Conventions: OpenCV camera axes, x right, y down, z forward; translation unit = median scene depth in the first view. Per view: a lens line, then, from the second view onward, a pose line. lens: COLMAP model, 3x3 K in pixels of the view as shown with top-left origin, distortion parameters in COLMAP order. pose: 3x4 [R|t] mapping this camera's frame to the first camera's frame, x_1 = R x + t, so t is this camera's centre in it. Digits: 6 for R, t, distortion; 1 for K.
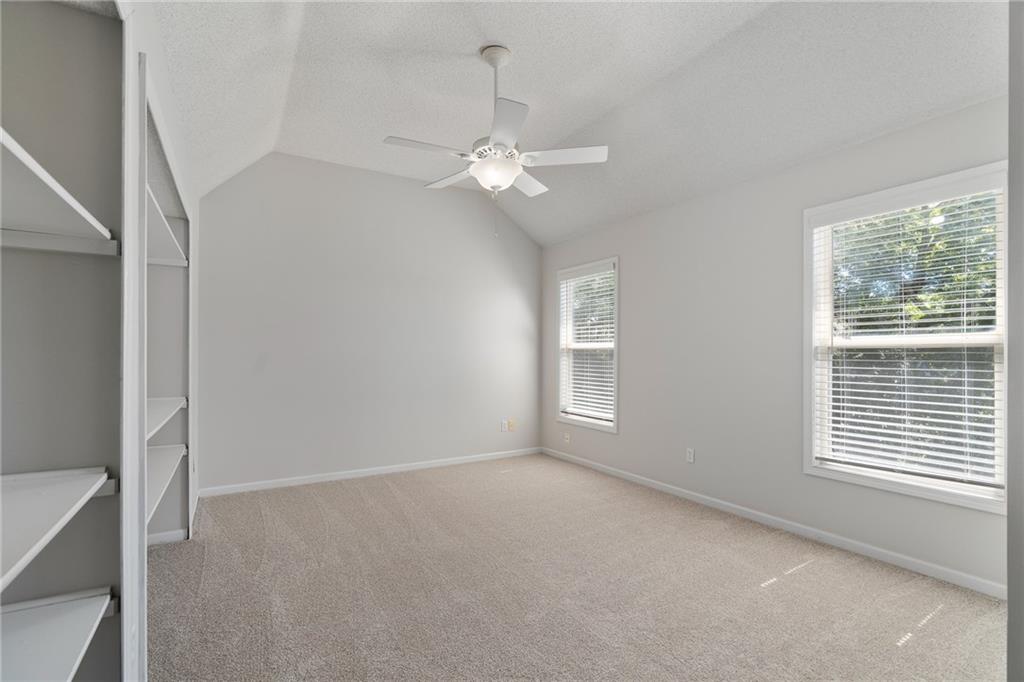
lens RADIAL K [[461.5, 0, 508.9], [0, 461.5, 347.5], [0, 0, 1]] dist [-0.001692, 0.000487]
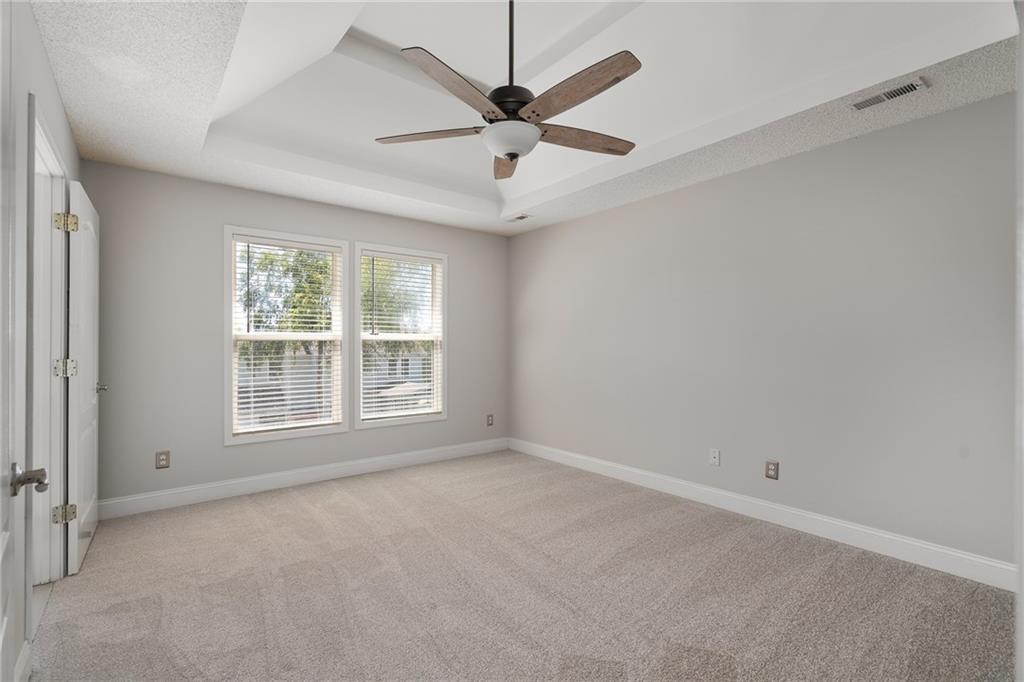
lens RADIAL K [[461.5, 0, 508.9], [0, 461.5, 347.5], [0, 0, 1]] dist [-0.001692, 0.000487]
pose [[-0.139100, -0.000596, 0.990278, -0.713135], [-0.004701, 0.999989, -0.000059, 0.014887], [-0.990267, -0.004663, -0.139101, 0.474382]]
